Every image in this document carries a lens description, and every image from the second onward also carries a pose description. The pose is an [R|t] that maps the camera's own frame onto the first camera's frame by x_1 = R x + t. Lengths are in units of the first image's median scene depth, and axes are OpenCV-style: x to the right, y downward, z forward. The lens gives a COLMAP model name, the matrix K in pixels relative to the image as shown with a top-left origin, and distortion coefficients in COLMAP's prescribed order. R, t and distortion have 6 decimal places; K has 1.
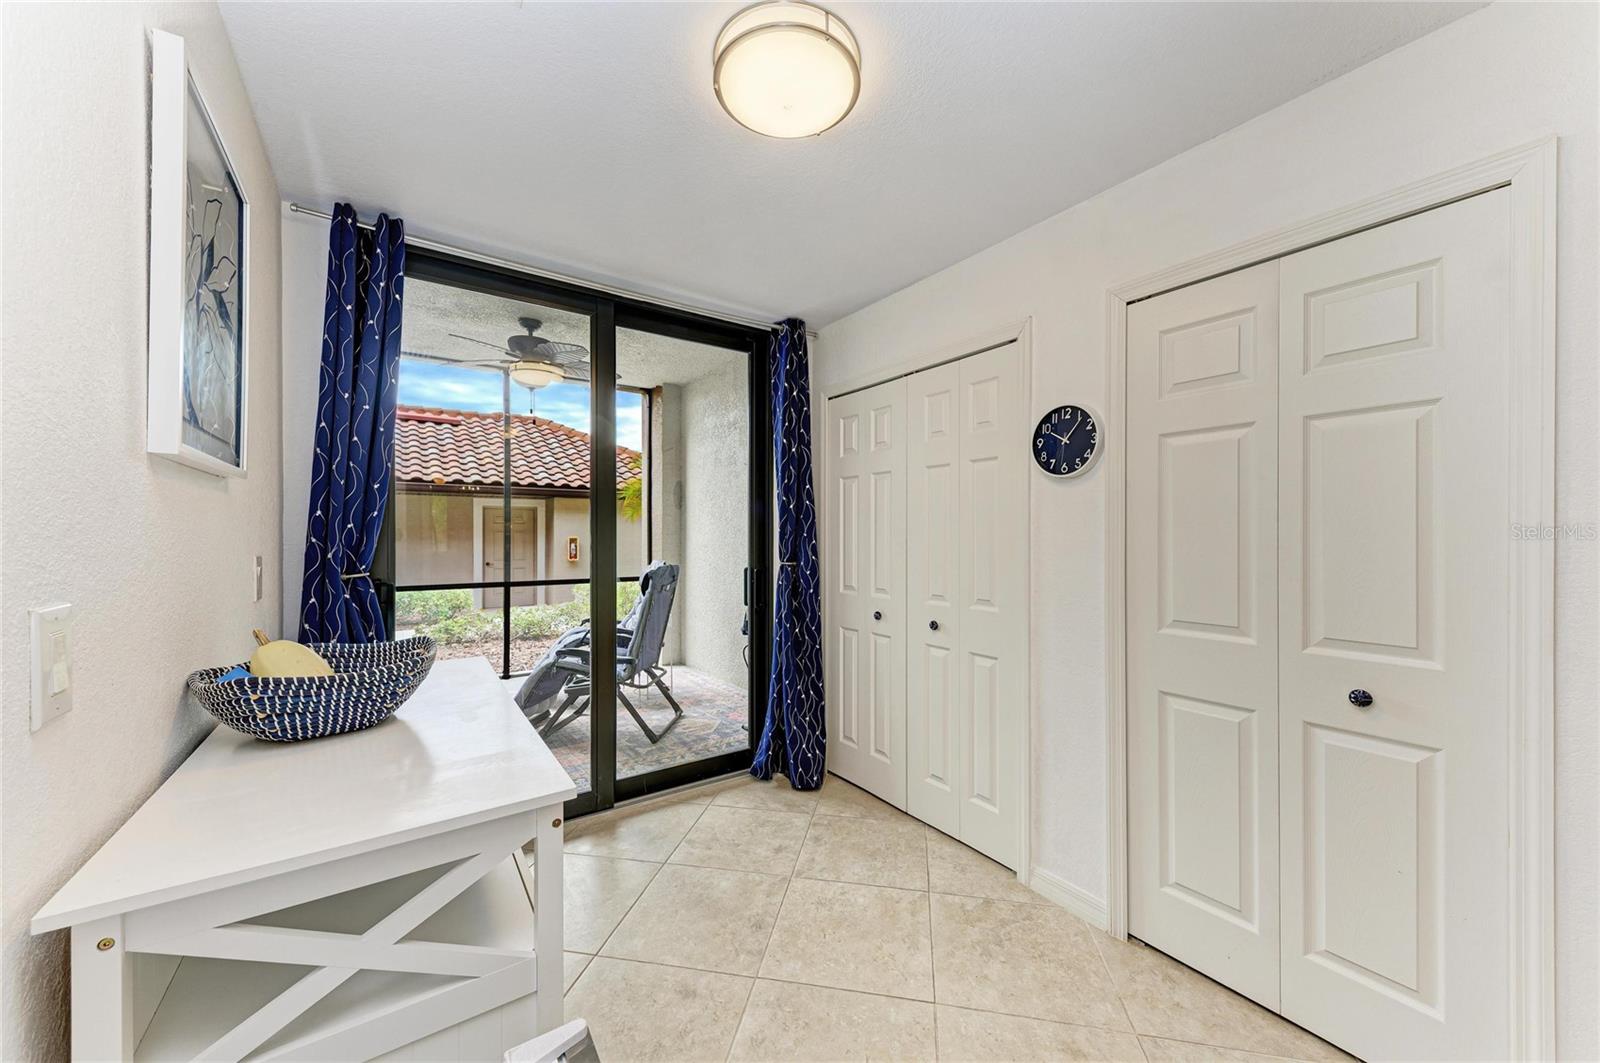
lens RADIAL K [[580.2, 0, 800.9], [0, 580.2, 534.5], [0, 0, 1]] dist [0.013641, -0.000247]
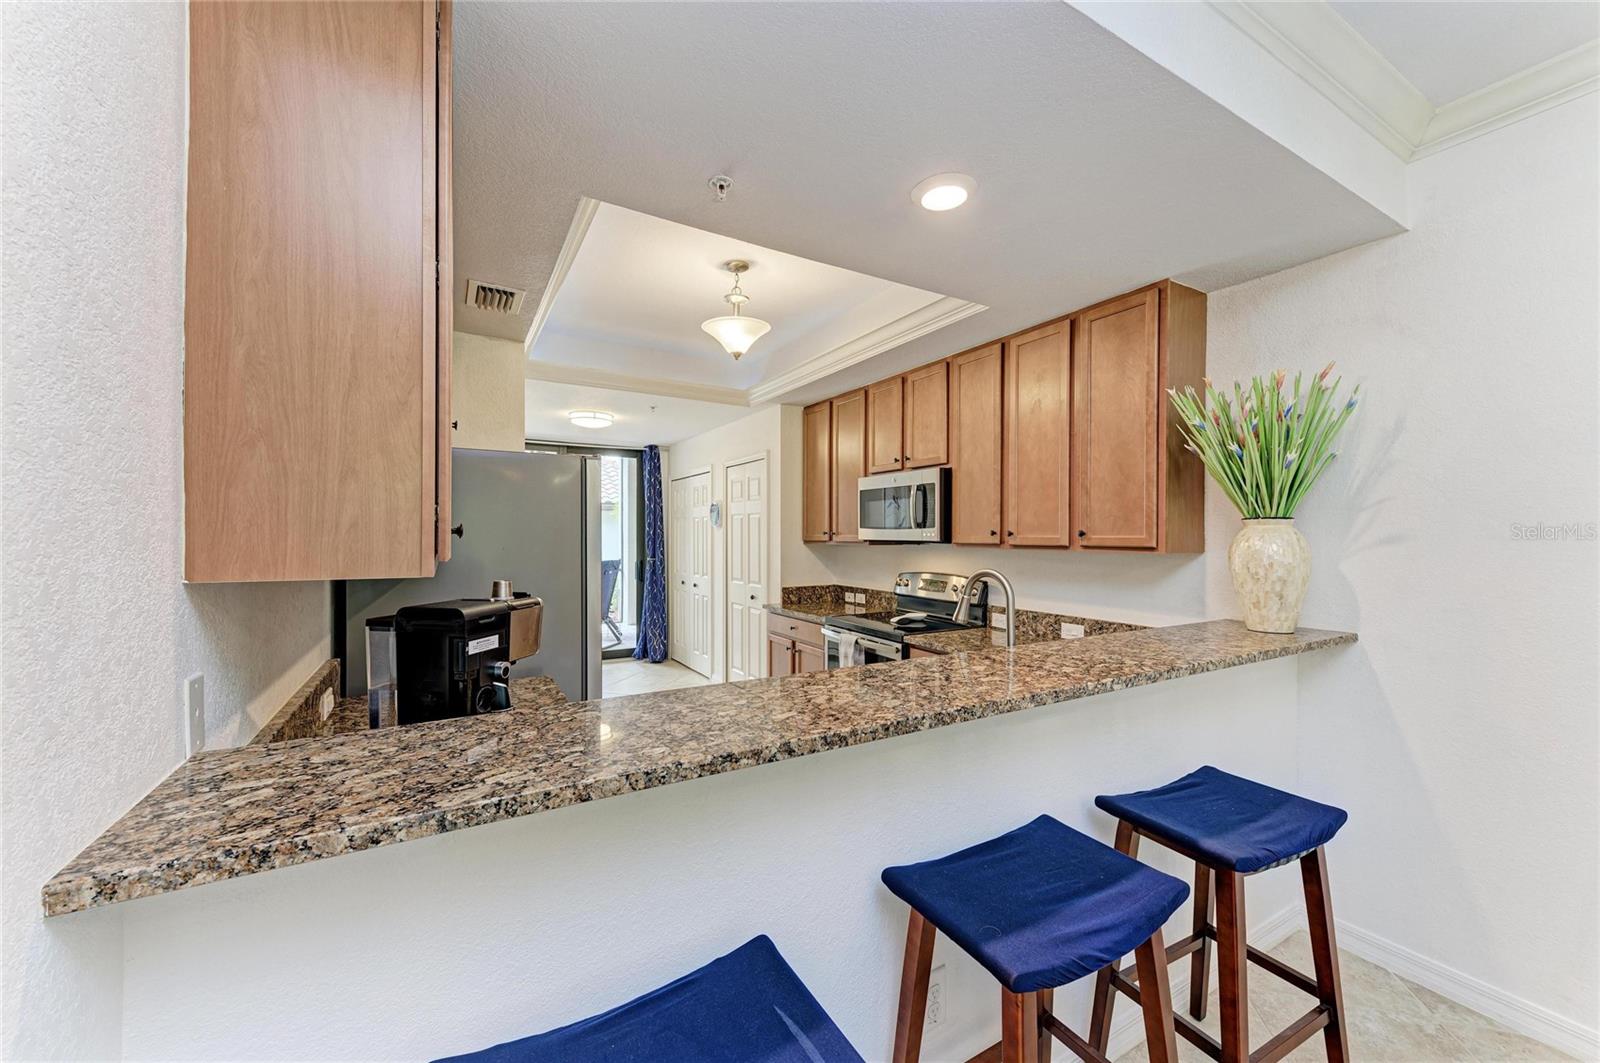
lens RADIAL K [[599.1, 0, 801.9], [0, 599.1, 534.6], [0, 0, 1]] dist [0.015853, -0.000556]
pose [[0.997892, 0.001706, -0.064870, 0.680369], [-0.001756, 0.999998, -0.000712, -0.040374], [0.064869, 0.000824, 0.997893, -1.168389]]
